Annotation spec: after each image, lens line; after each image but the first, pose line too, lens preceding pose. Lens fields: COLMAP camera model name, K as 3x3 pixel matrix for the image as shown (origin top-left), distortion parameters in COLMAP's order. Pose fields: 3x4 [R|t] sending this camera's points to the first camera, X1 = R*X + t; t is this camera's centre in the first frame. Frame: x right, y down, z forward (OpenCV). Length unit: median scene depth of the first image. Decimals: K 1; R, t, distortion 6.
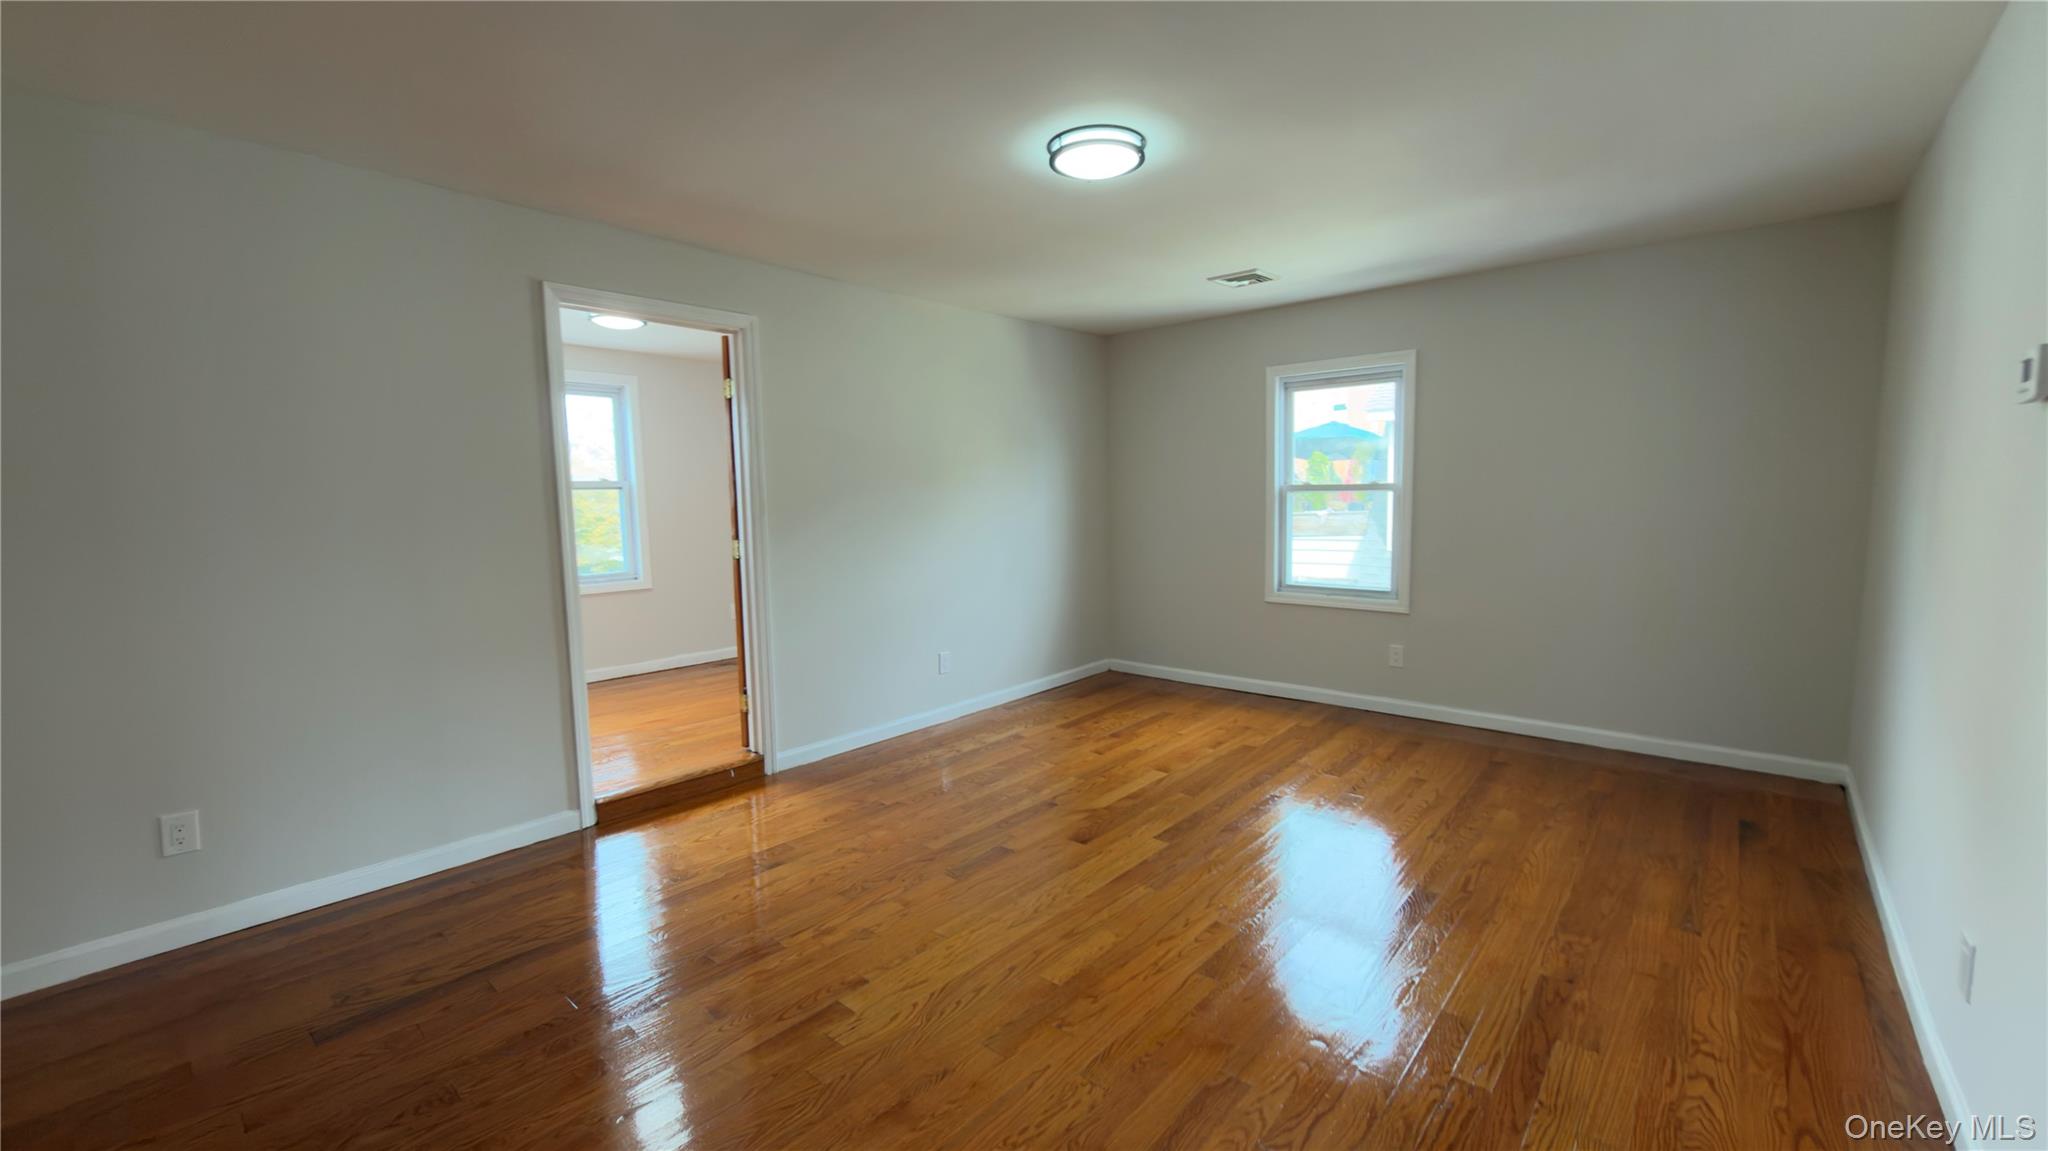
lens RADIAL K [[811.9, 0, 1022.8], [0, 811.9, 556.4], [0, 0, 1]] dist [0.000941, -0.000420]
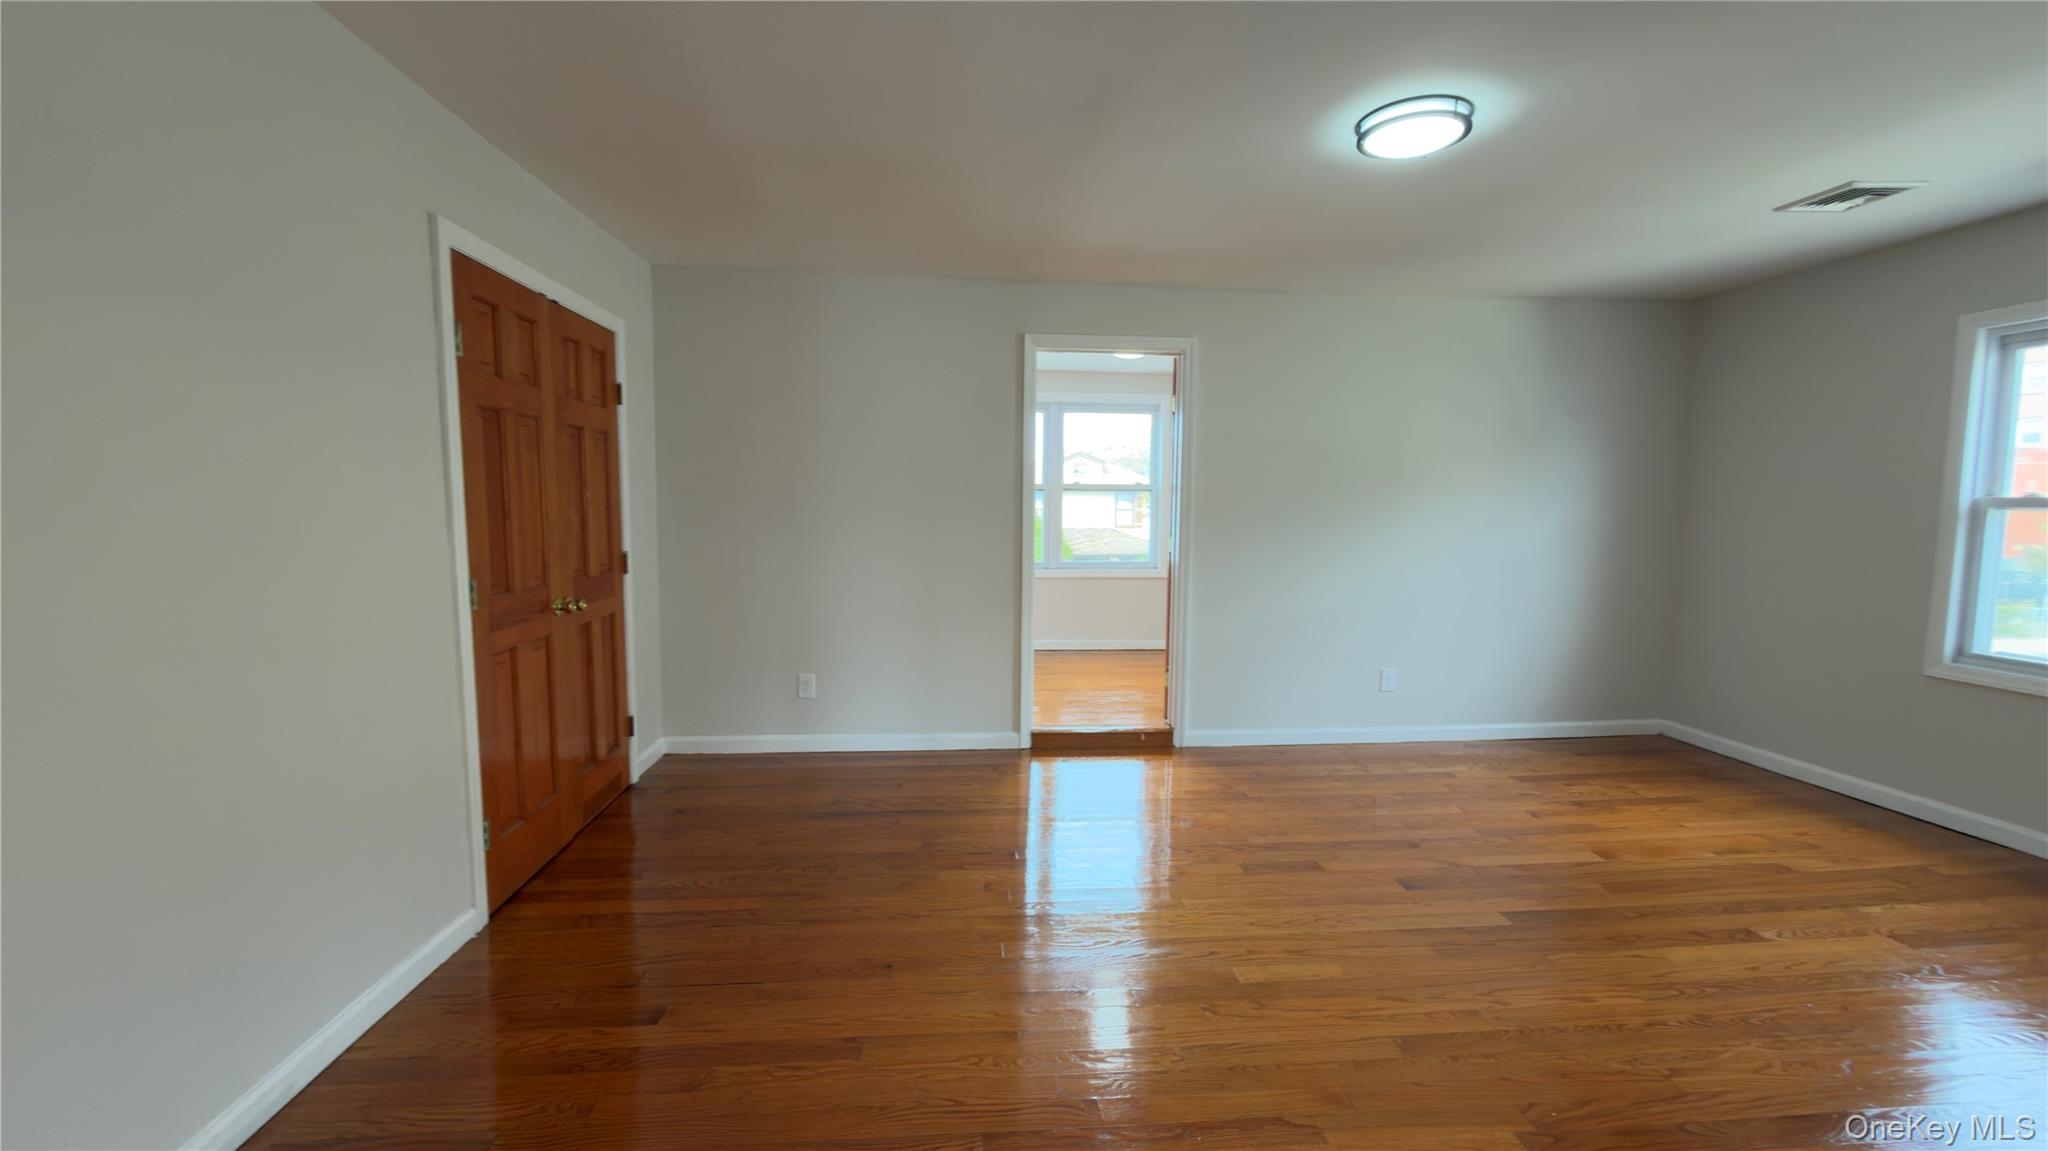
lens RADIAL K [[811.9, 0, 1038.9], [0, 811.9, 570.0], [0, 0, 1]] dist [0.000941, -0.000420]
pose [[0.731130, 0.078422, -0.677716, 0.285437], [-0.073464, 0.996645, 0.036073, -0.000324], [0.678272, 0.023413, 0.734438, 0.043727]]
